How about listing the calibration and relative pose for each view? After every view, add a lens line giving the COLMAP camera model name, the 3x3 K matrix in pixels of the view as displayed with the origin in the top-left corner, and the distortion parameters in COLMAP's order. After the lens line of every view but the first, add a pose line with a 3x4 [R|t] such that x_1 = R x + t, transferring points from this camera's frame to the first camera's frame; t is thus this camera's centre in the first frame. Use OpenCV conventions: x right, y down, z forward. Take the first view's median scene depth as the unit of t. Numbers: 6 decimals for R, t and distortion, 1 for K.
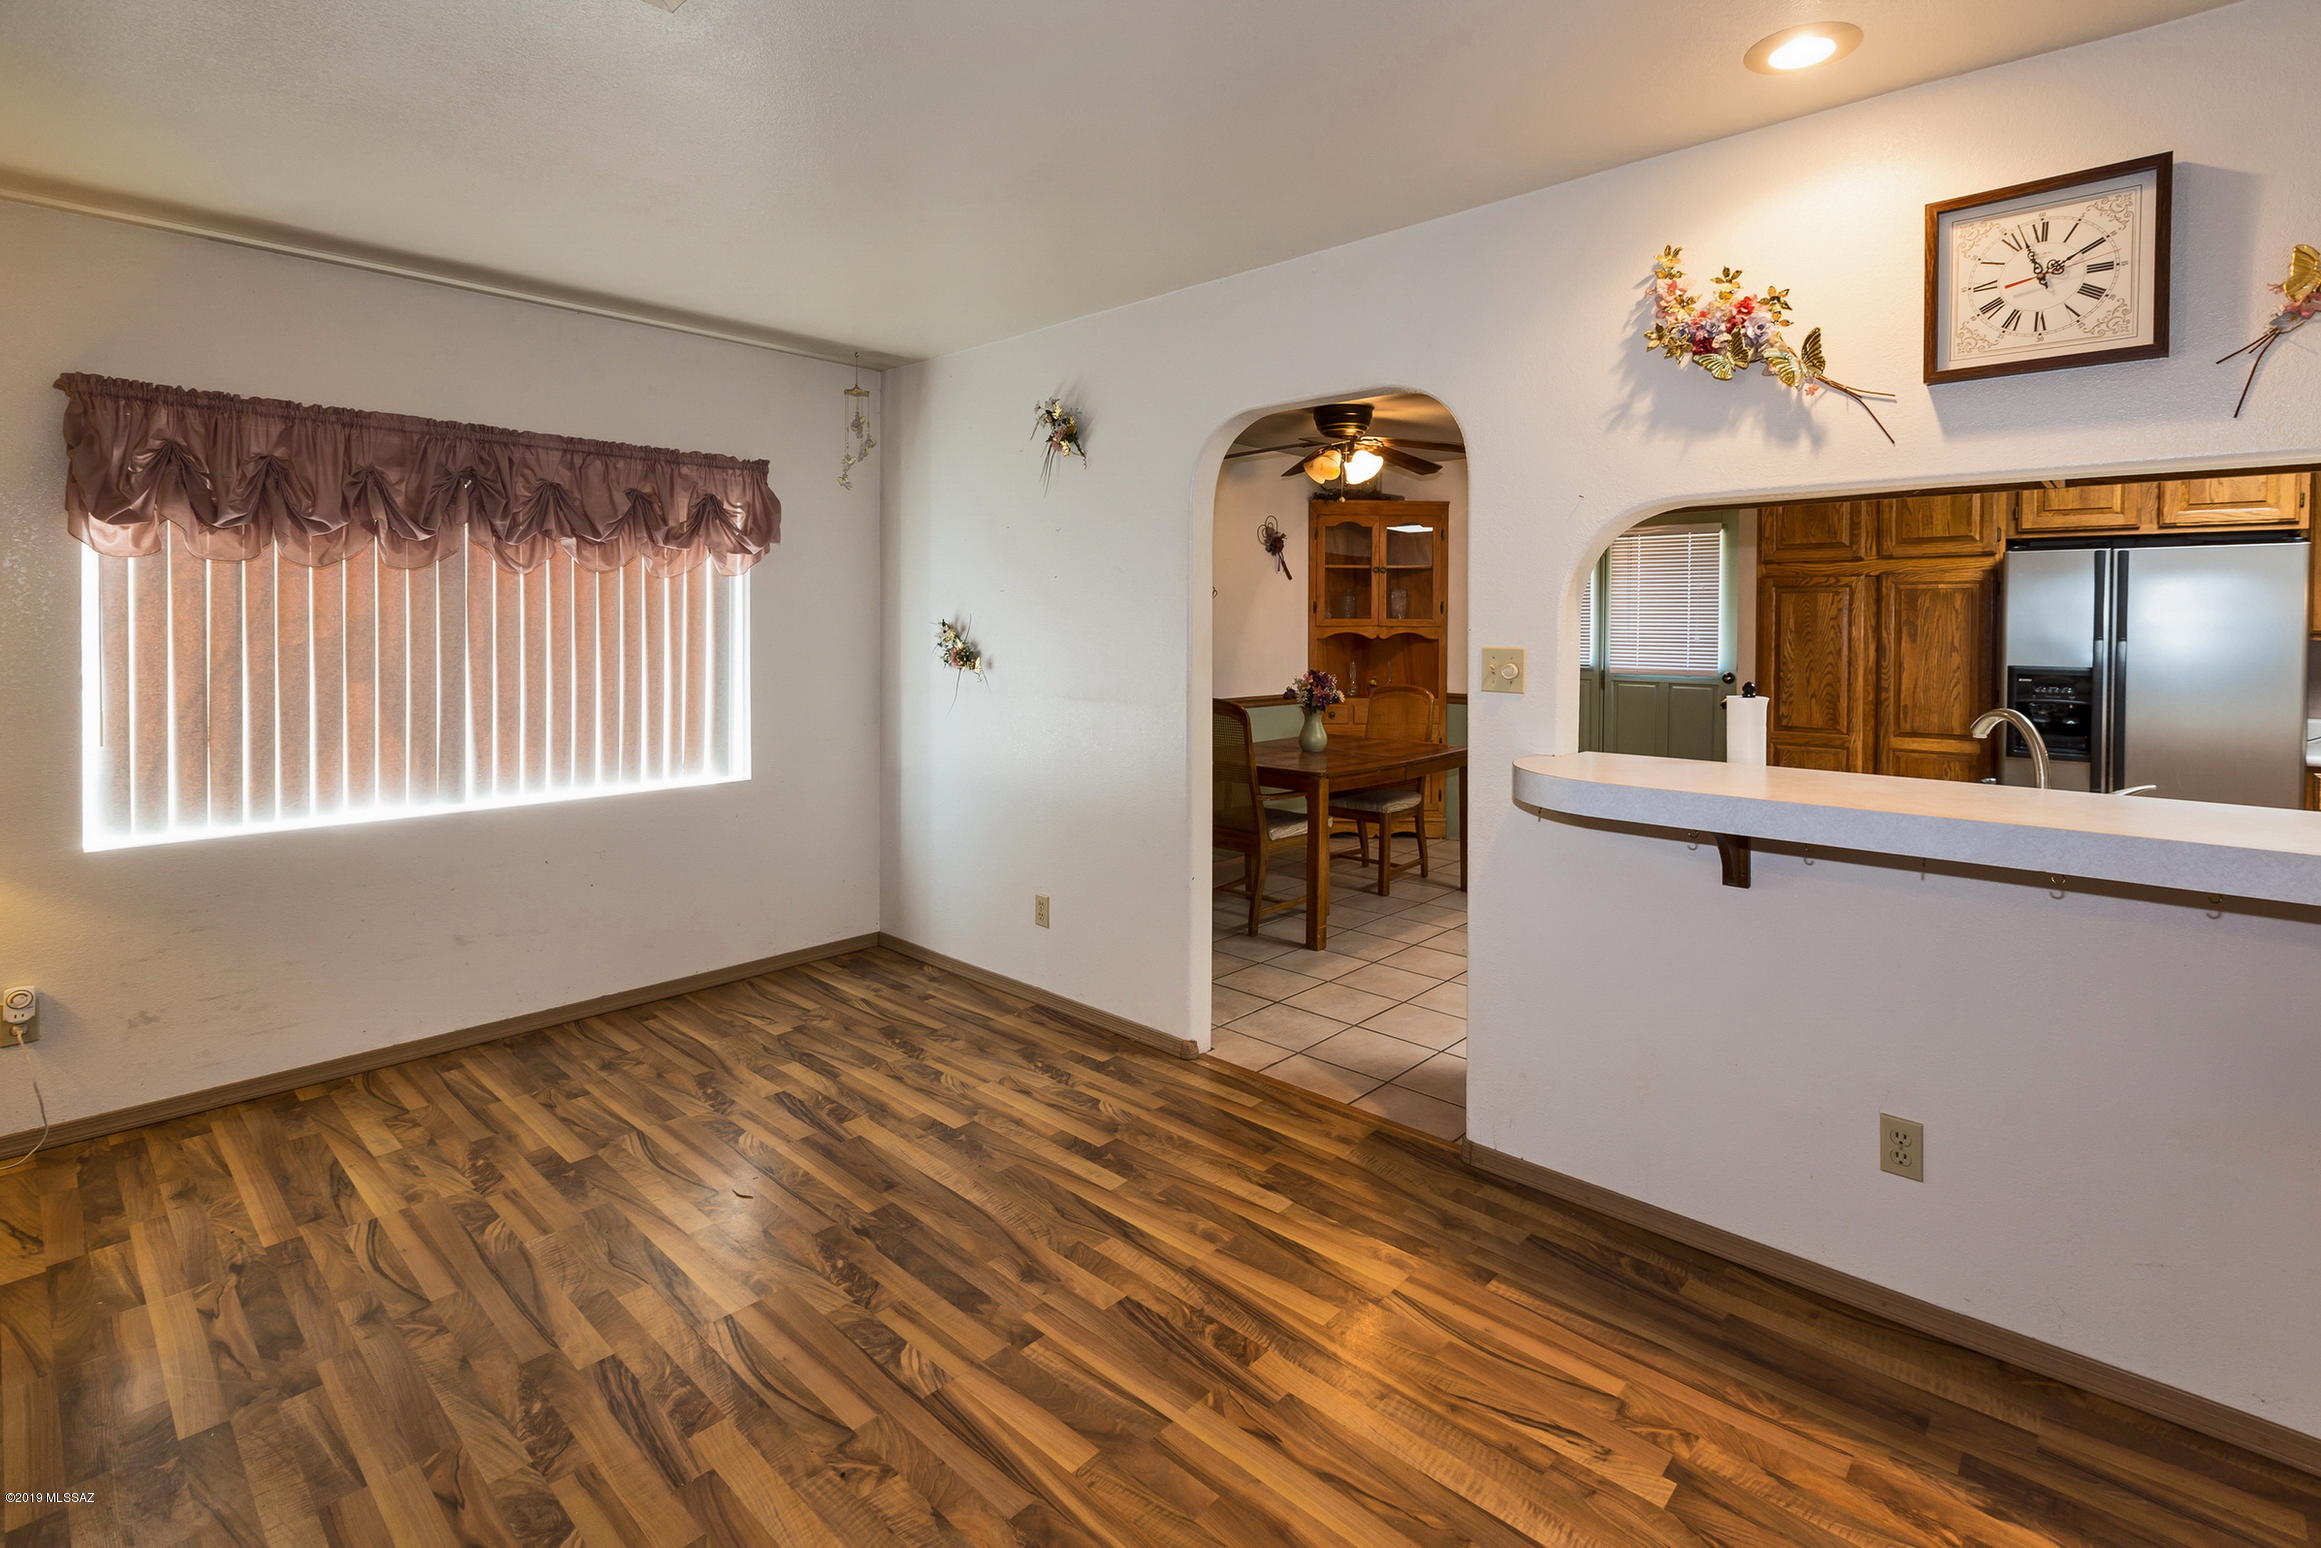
lens RADIAL K [[1093.5, 0, 1171.4], [0, 1093.5, 634.4], [0, 0, 1]] dist [0.004308, -0.001177]
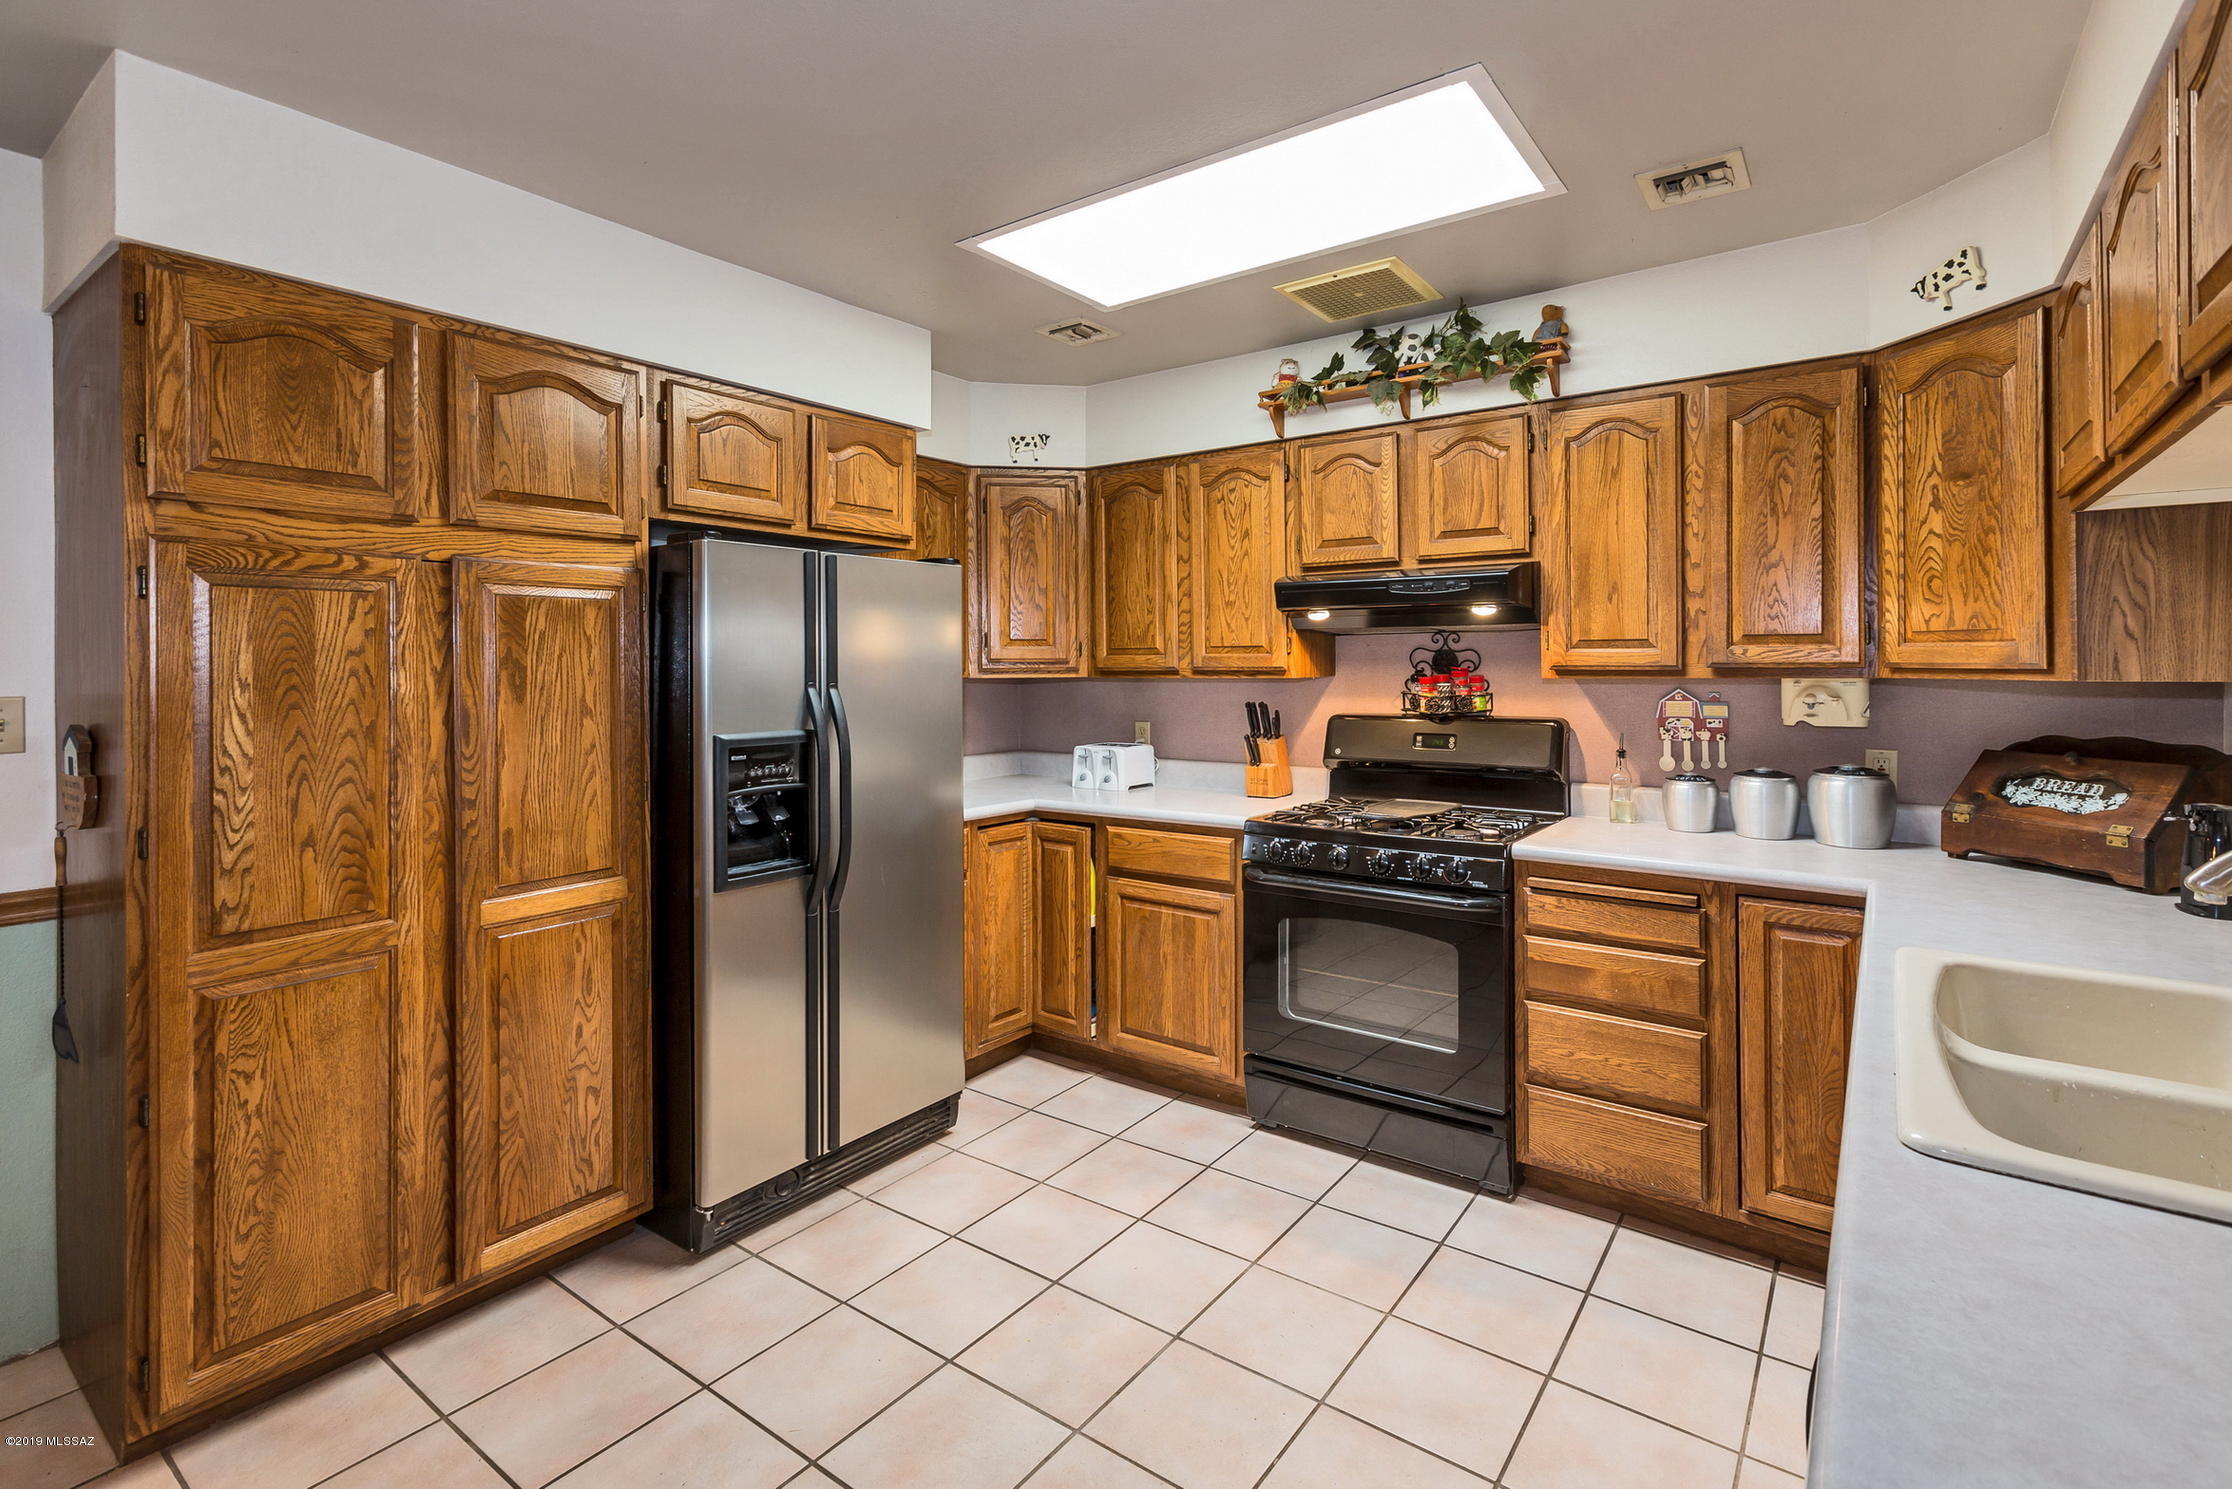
lens RADIAL K [[1051.5, 0, 1108.9], [0, 1051.5, 662.0], [0, 0, 1]] dist [0.004308, -0.001177]
pose [[-0.105853, -0.002451, 0.994379, 0.244748], [0.015654, 0.999869, 0.004131, -0.012023], [-0.994259, 0.016003, -0.105801, 1.109849]]
